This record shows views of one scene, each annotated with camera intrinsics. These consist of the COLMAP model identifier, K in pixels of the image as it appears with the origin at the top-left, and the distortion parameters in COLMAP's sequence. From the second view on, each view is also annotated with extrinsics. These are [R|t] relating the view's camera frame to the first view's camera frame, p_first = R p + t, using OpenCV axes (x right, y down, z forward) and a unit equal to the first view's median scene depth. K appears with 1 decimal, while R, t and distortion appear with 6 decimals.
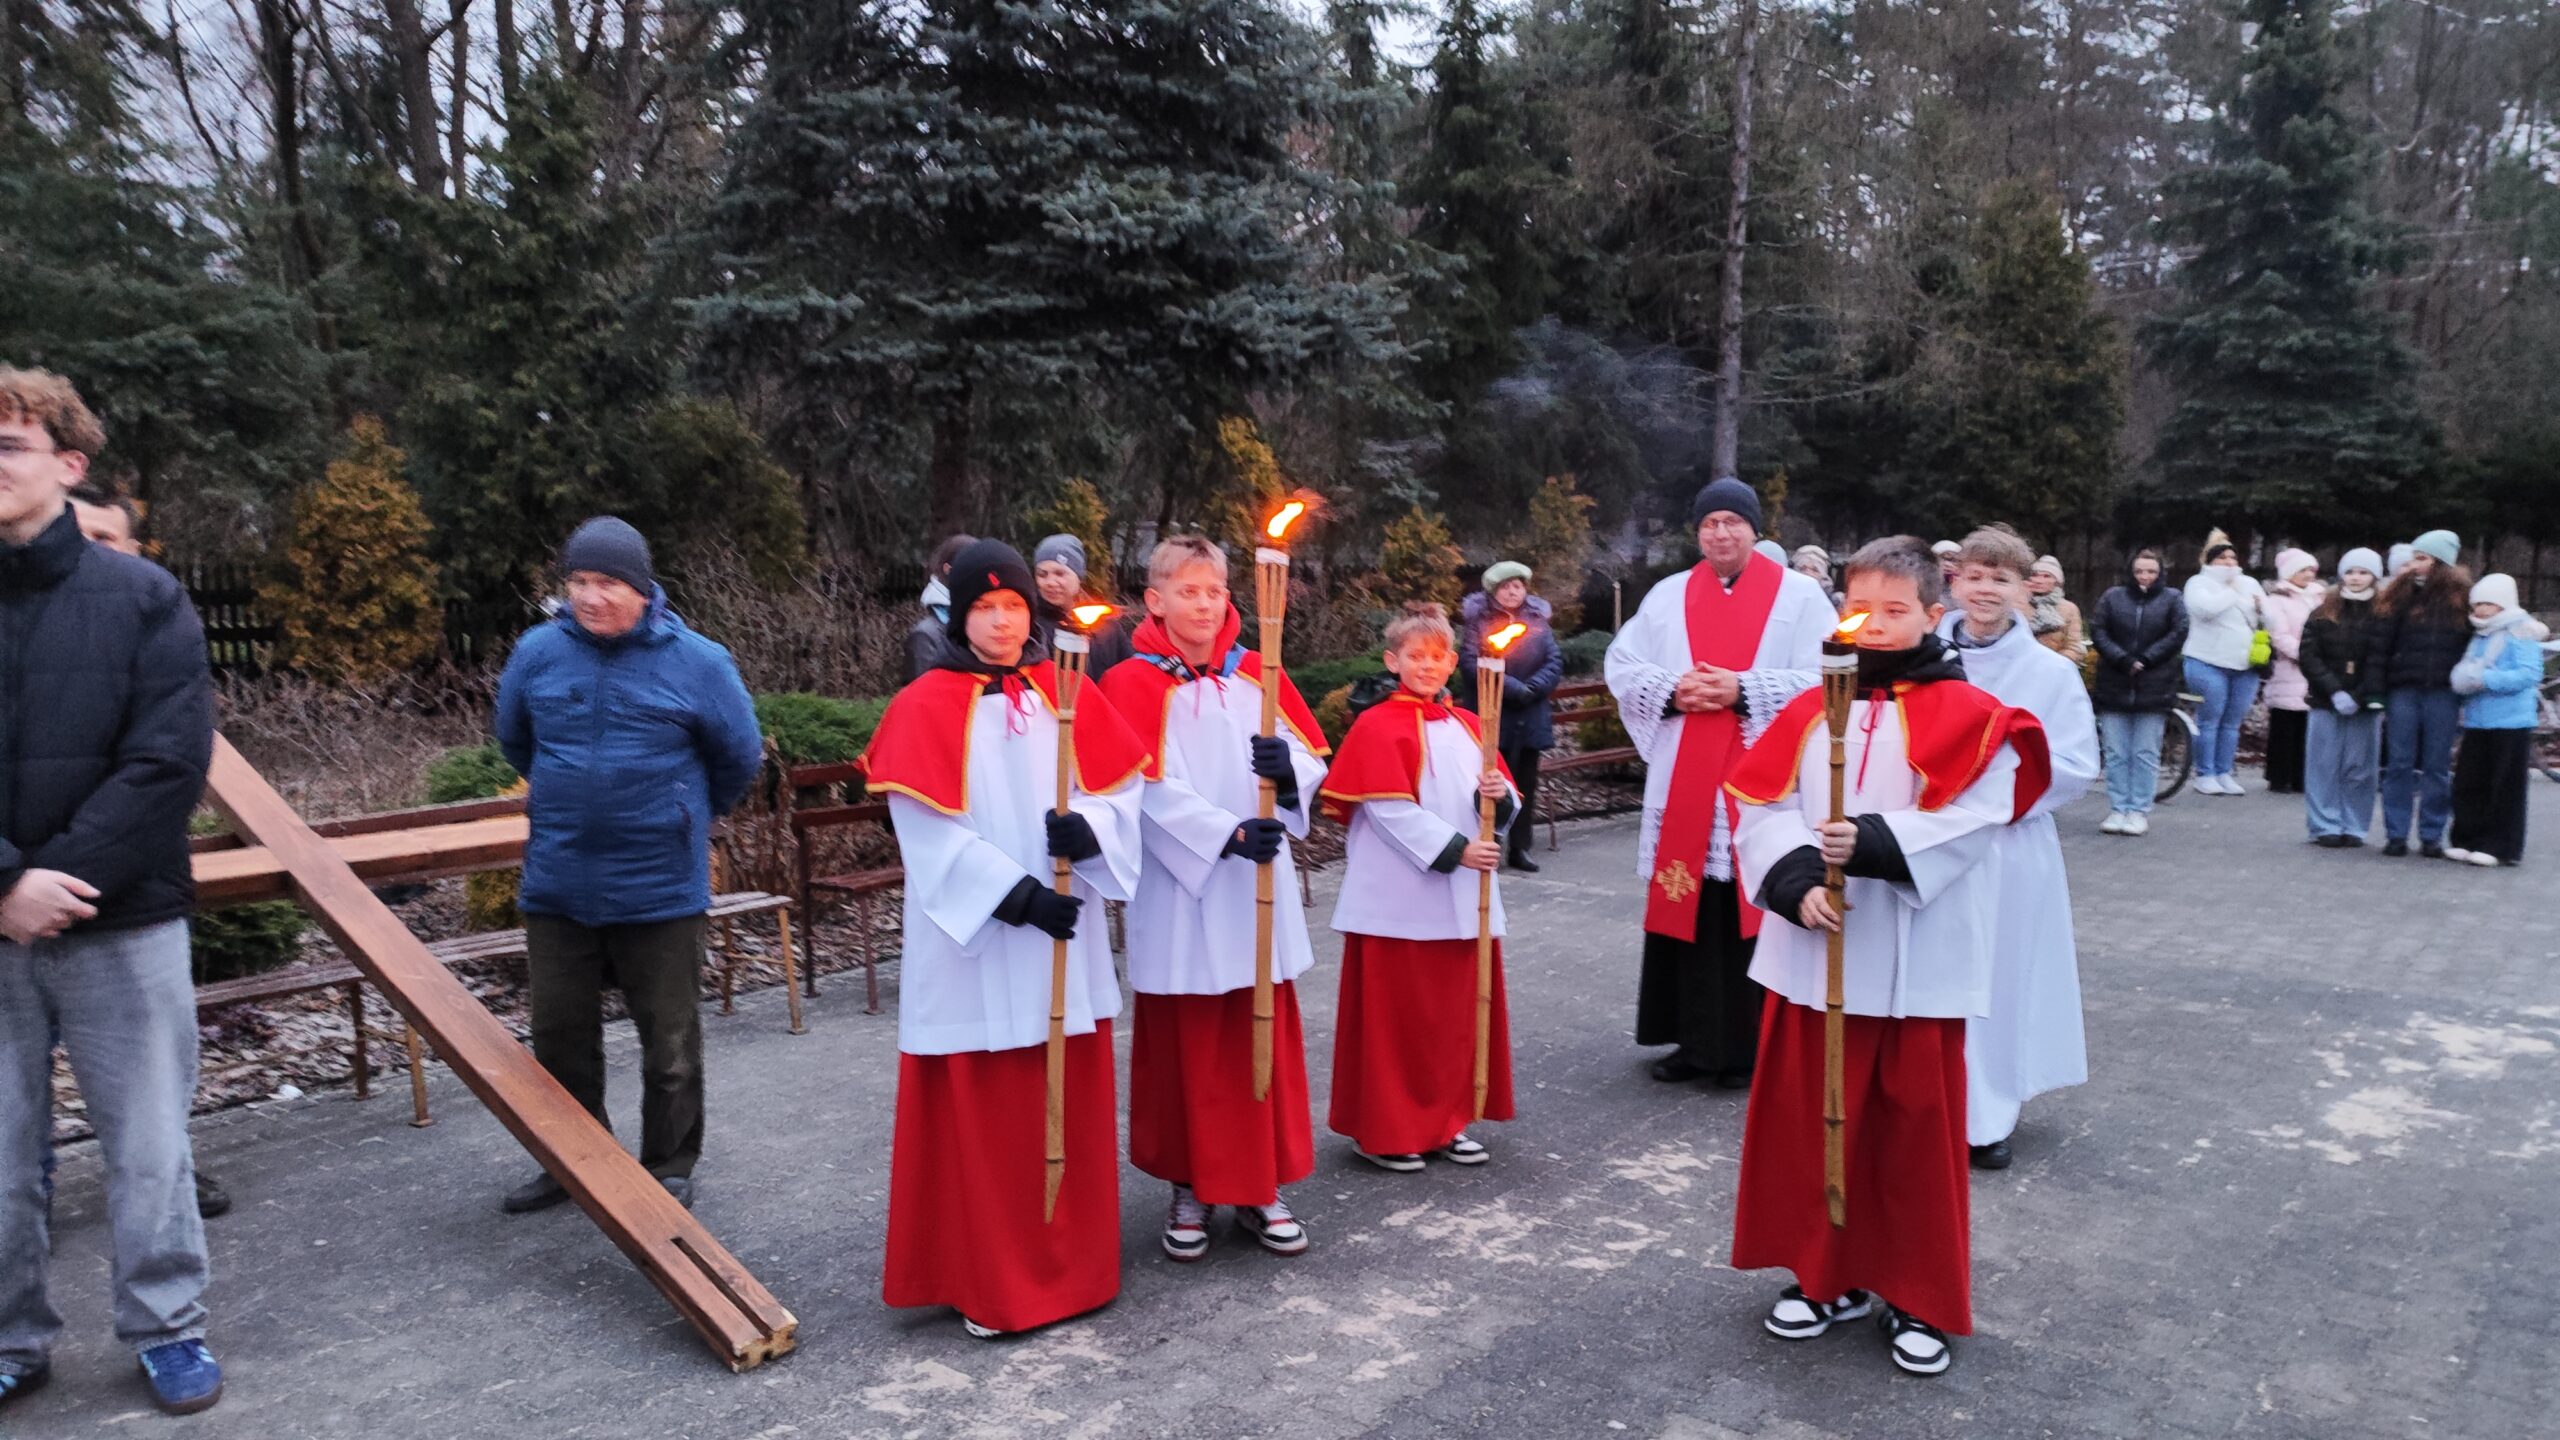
lens RADIAL K [[1800.7, 0, 1276.2], [0, 1800.7, 728.0], [0, 0, 1]] dist [0.037615, -0.034194]
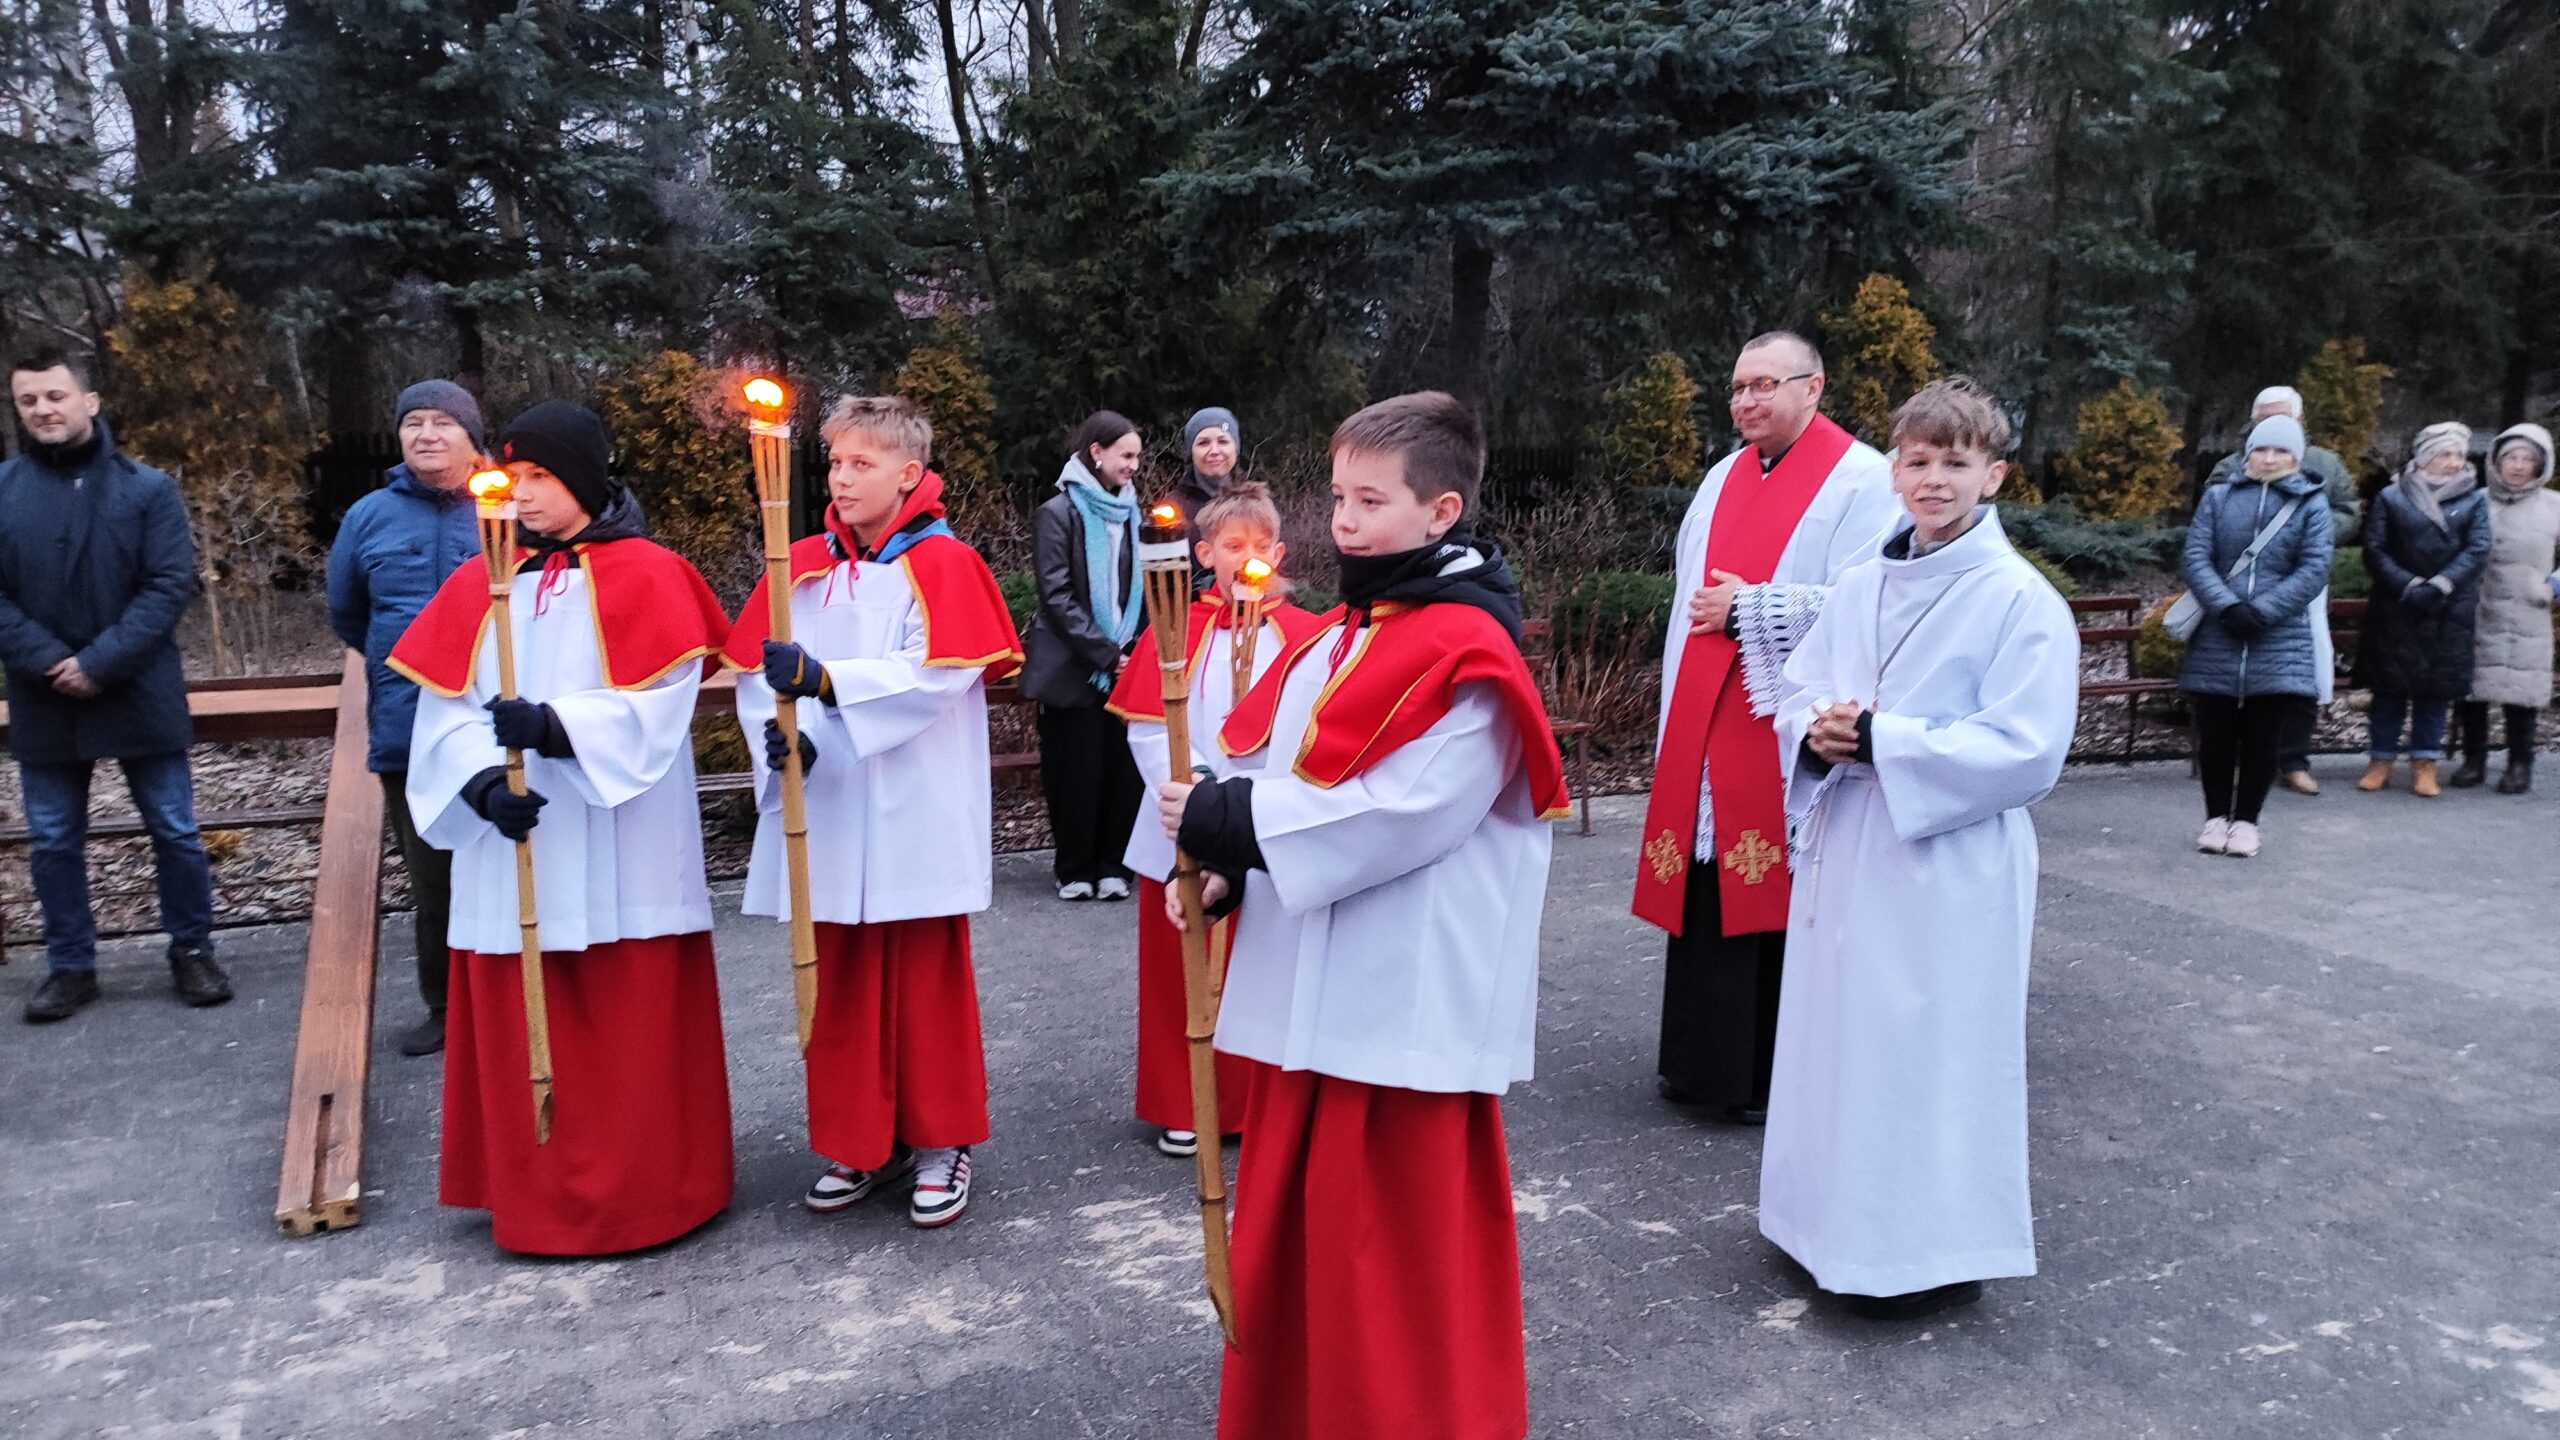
lens RADIAL K [[1800.7, 0, 1275.7], [0, 1800.7, 715.5], [0, 0, 1]] dist [0.037615, -0.034194]
pose [[0.899522, 0.070974, -0.431073, 0.169846], [-0.046649, 0.996678, 0.066757, -0.007248], [0.434379, -0.039940, 0.899844, 0.098446]]
